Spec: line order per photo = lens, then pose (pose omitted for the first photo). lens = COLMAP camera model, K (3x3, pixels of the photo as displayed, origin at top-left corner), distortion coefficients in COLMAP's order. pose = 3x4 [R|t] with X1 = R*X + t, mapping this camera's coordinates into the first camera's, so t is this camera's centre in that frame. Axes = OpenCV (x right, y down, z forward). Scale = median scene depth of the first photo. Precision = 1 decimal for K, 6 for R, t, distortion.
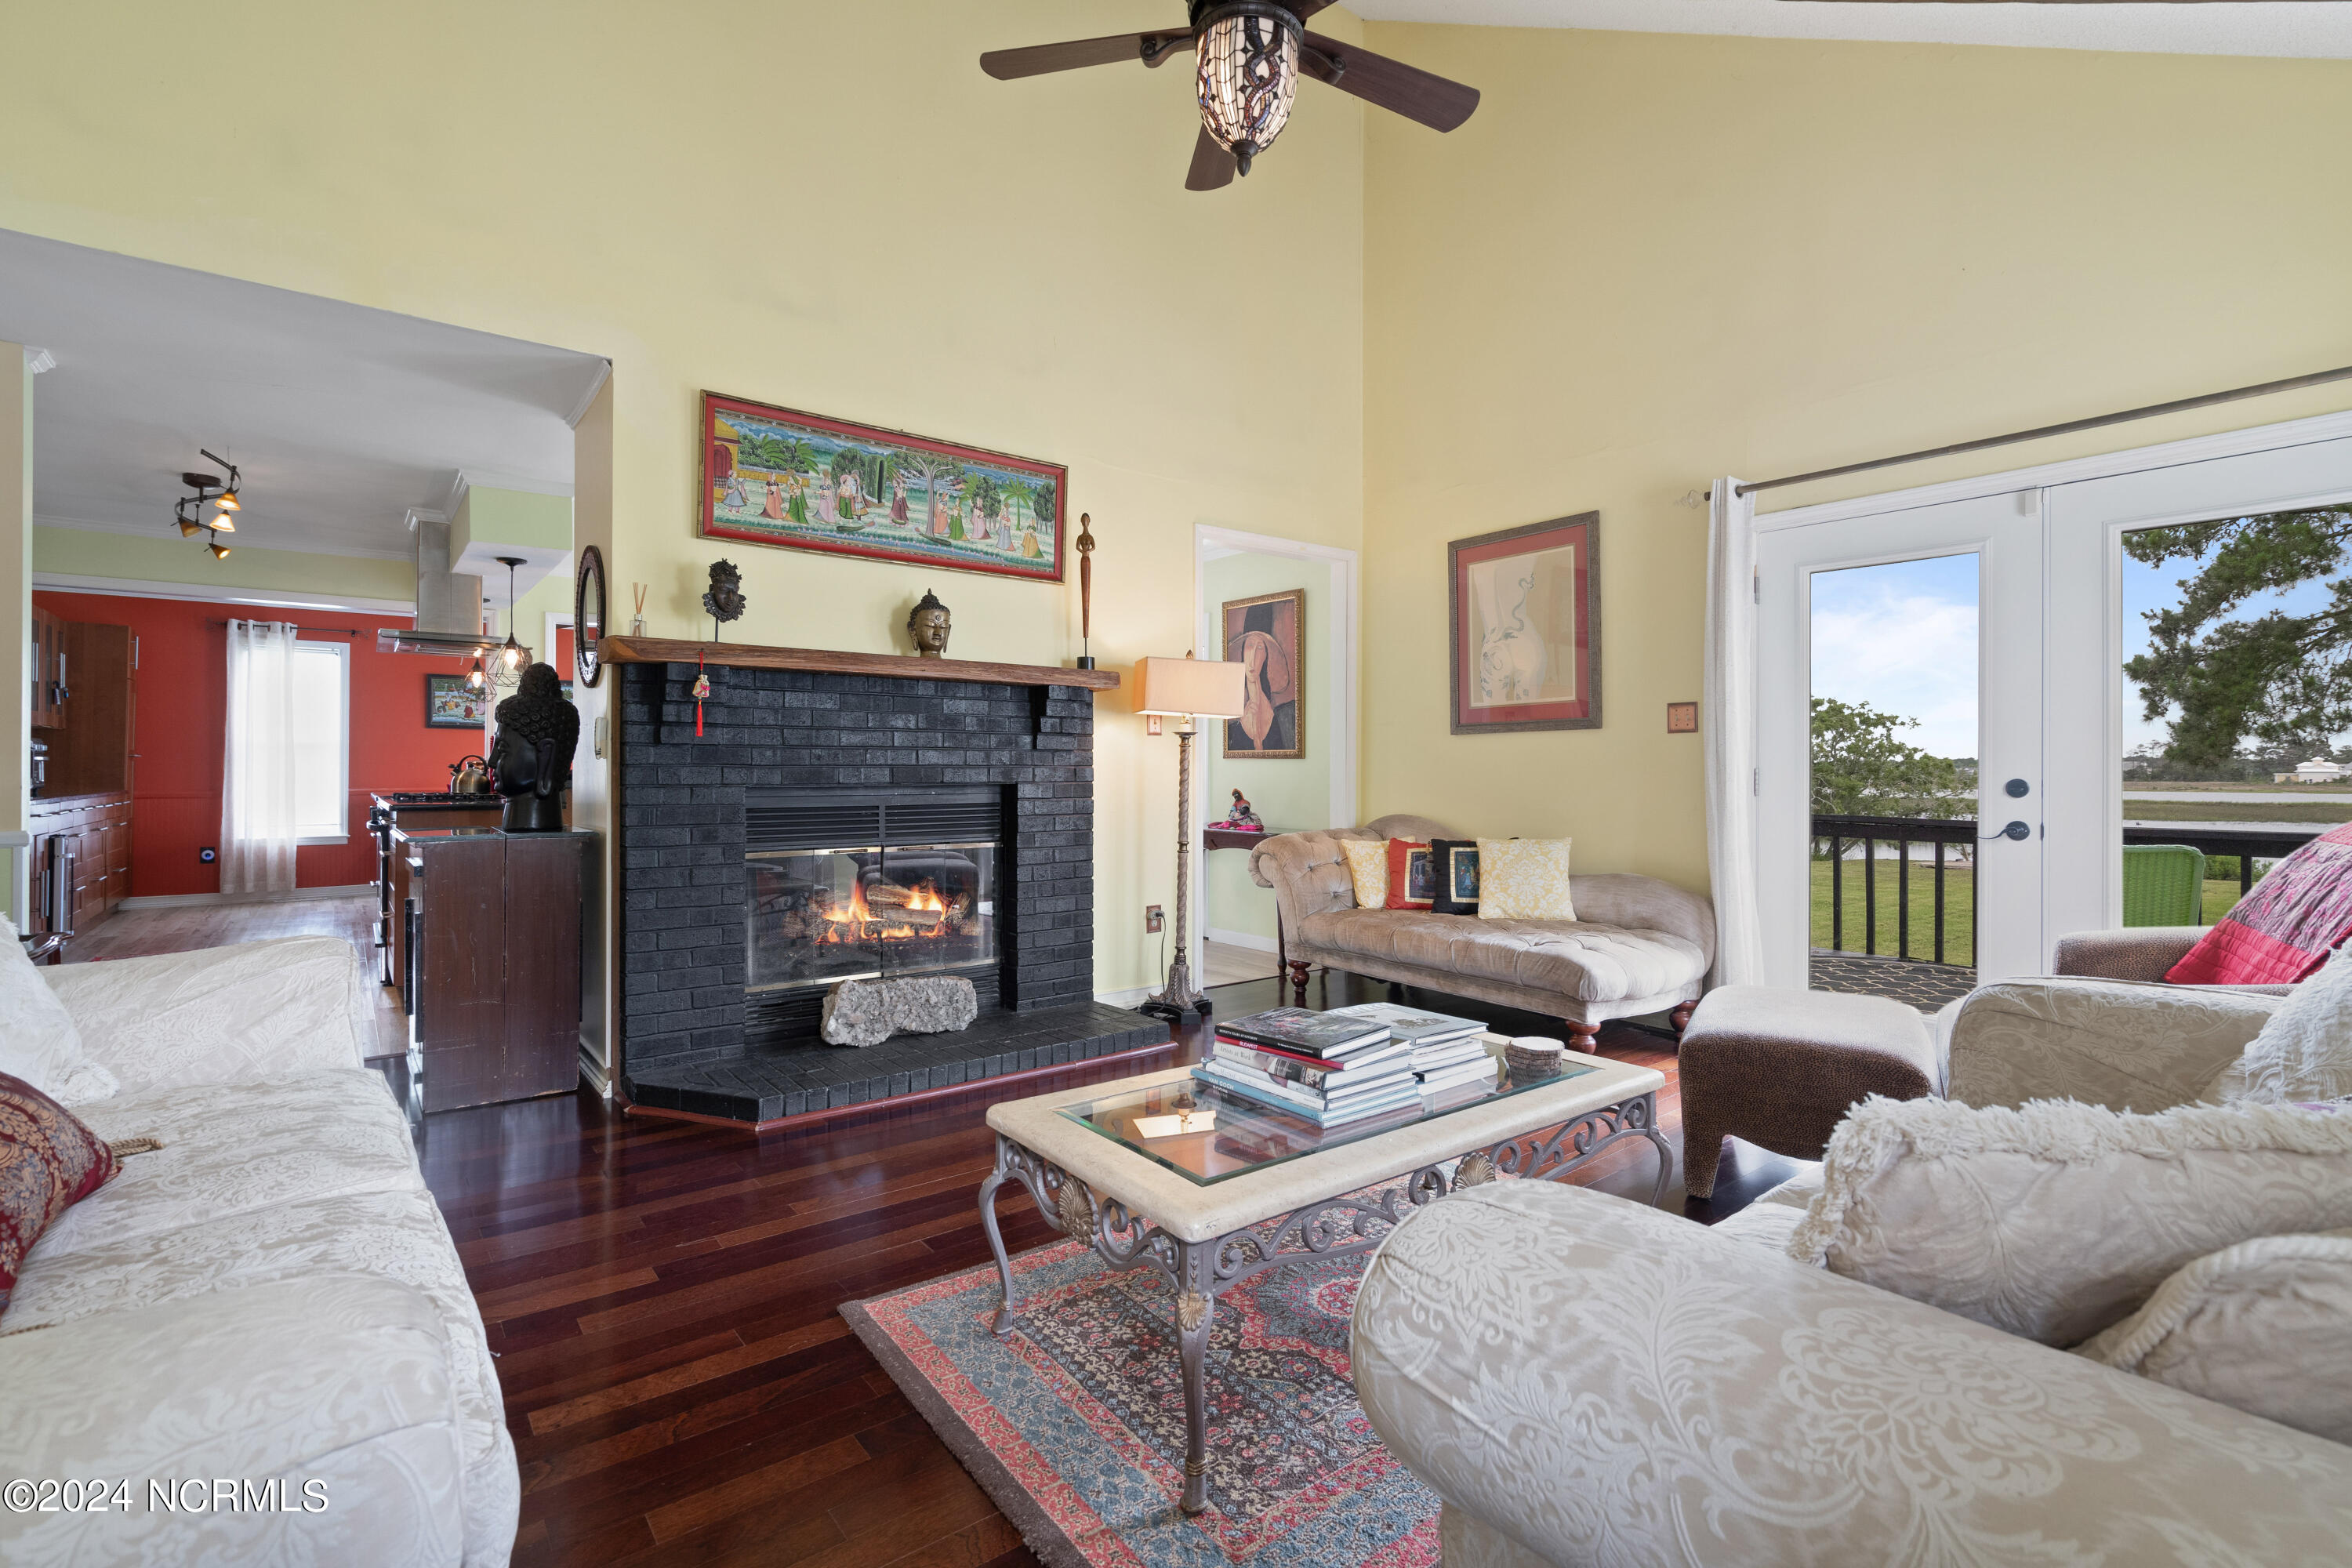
lens RADIAL K [[1099.4, 0, 1203.2], [0, 1099.4, 757.2], [0, 0, 1]] dist [-0.047921, 0.017584]
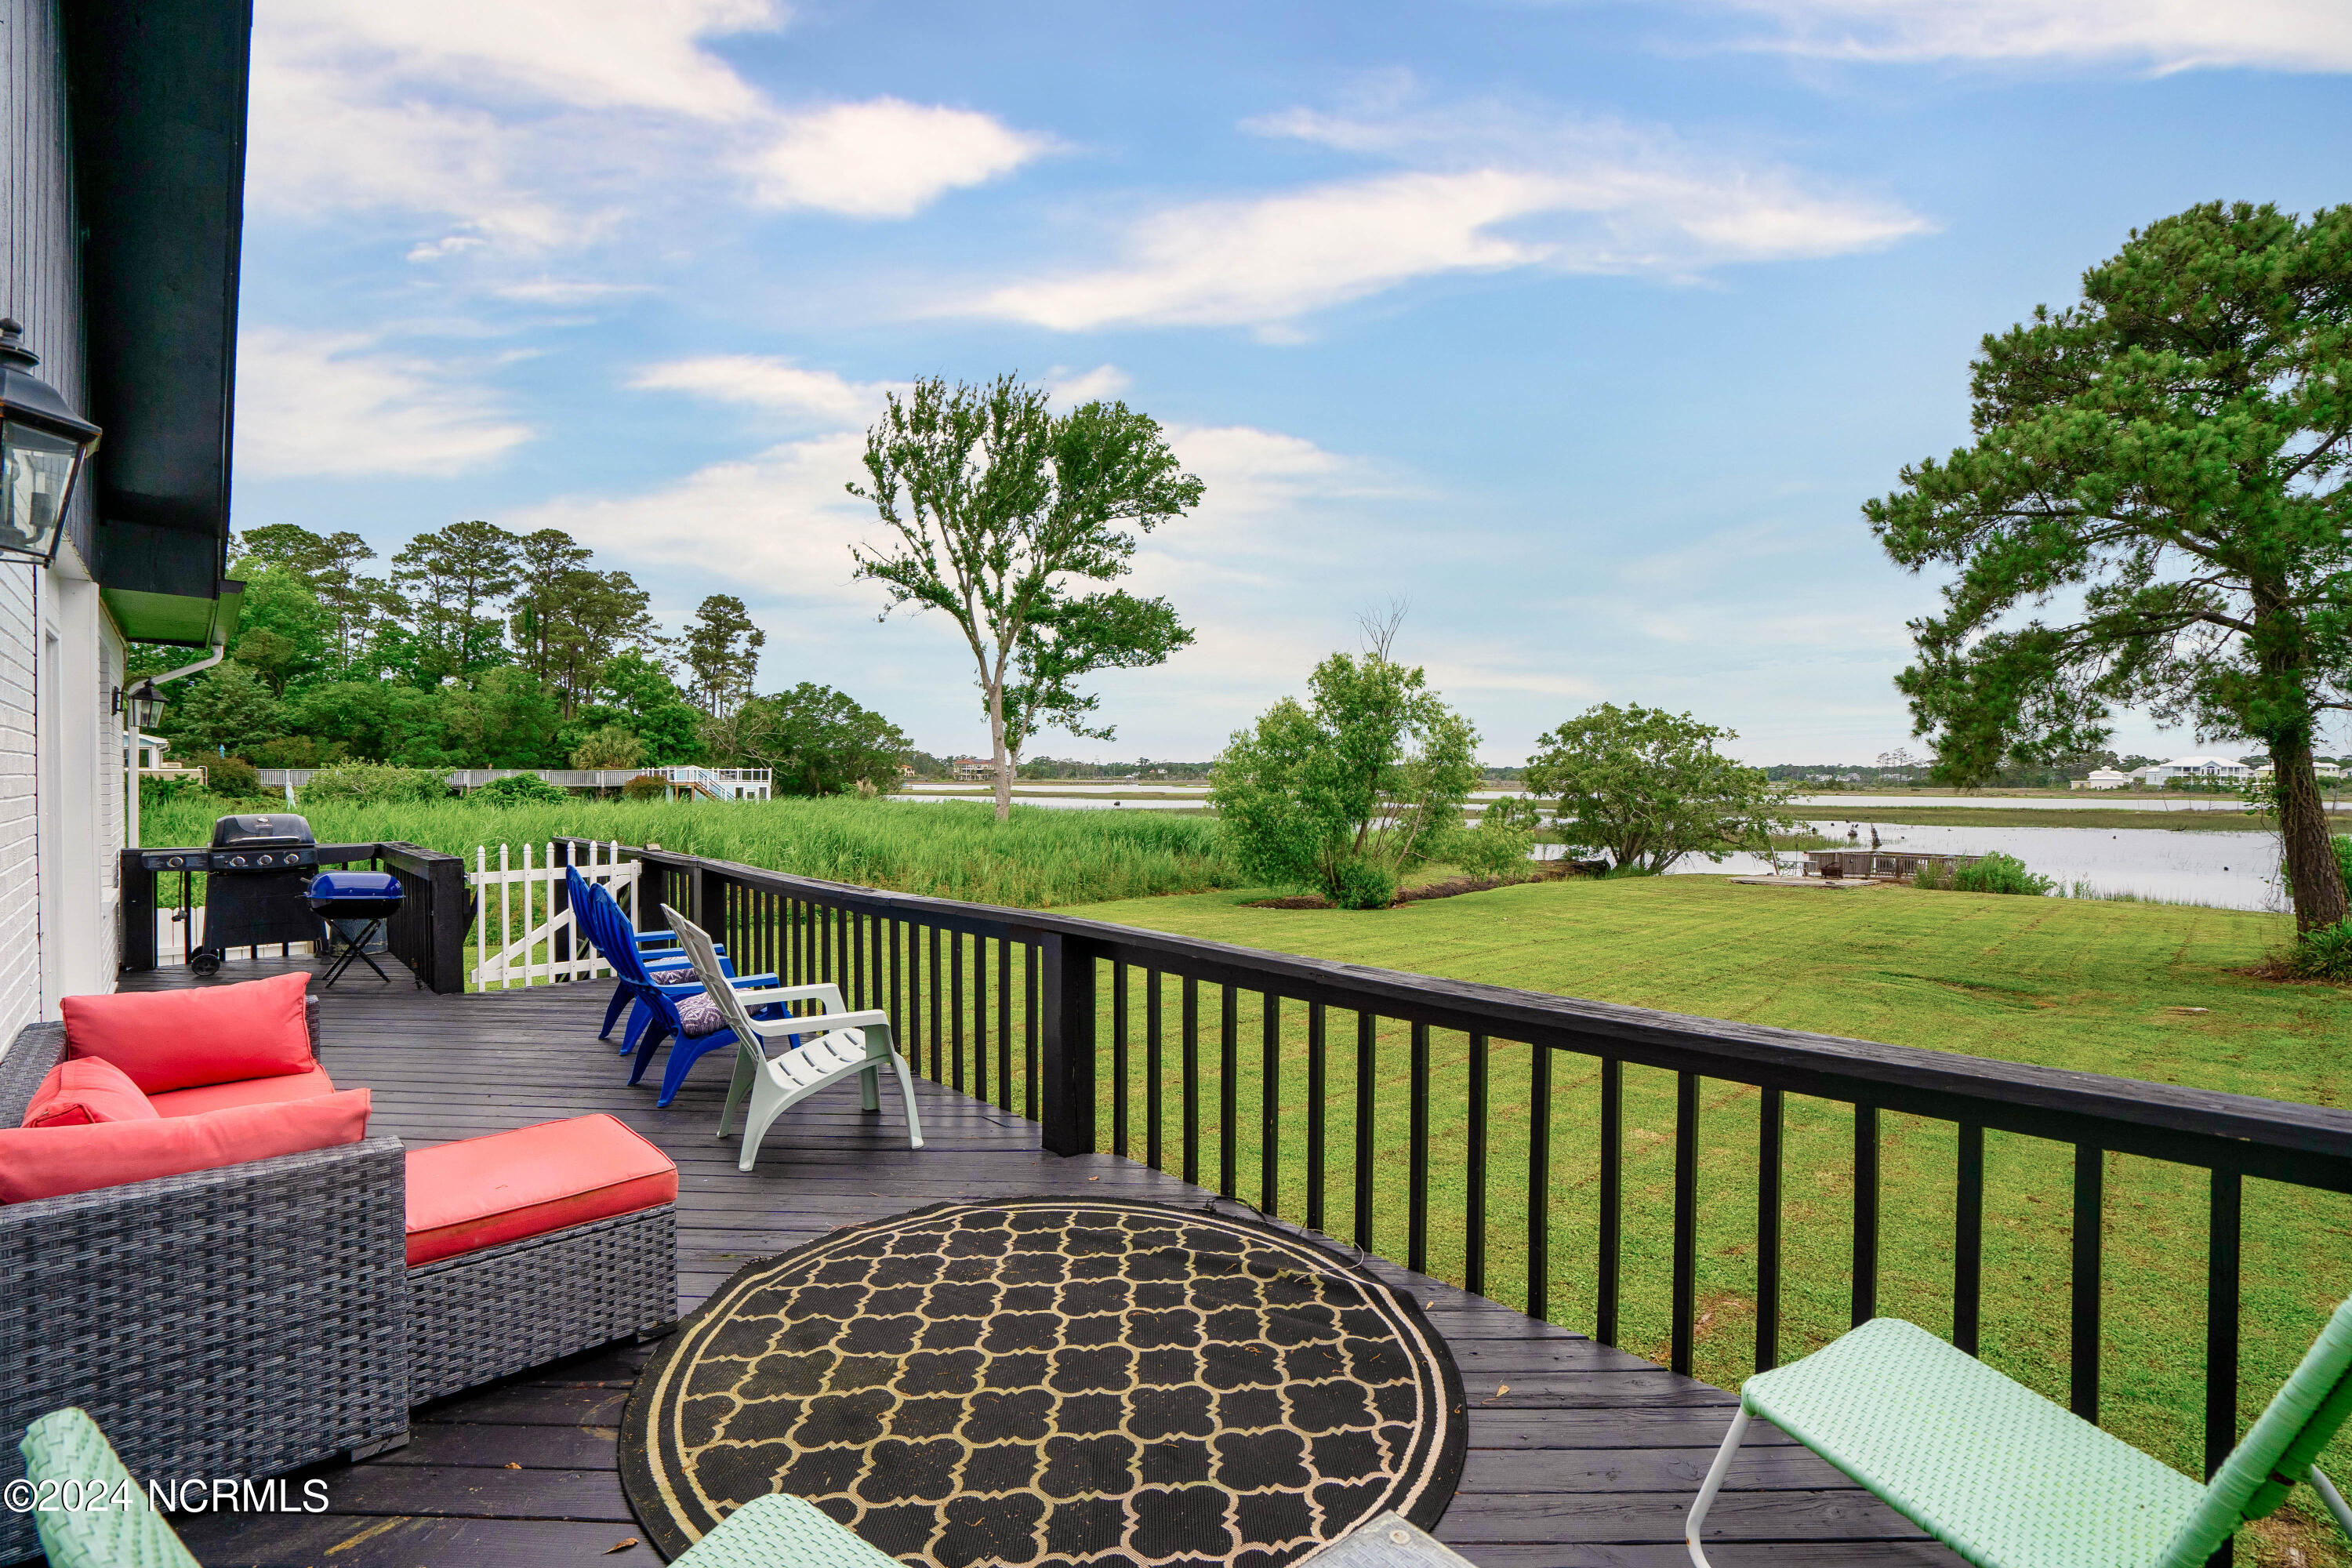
lens RADIAL K [[1099.4, 0, 1196.5], [0, 1099.4, 793.0], [0, 0, 1]] dist [-0.047921, 0.017584]
pose [[0.994817, -0.000809, 0.101674, 0.169698], [-0.002049, 0.999606, 0.027996, -0.010904], [-0.101657, -0.028059, 0.994424, 0.126456]]
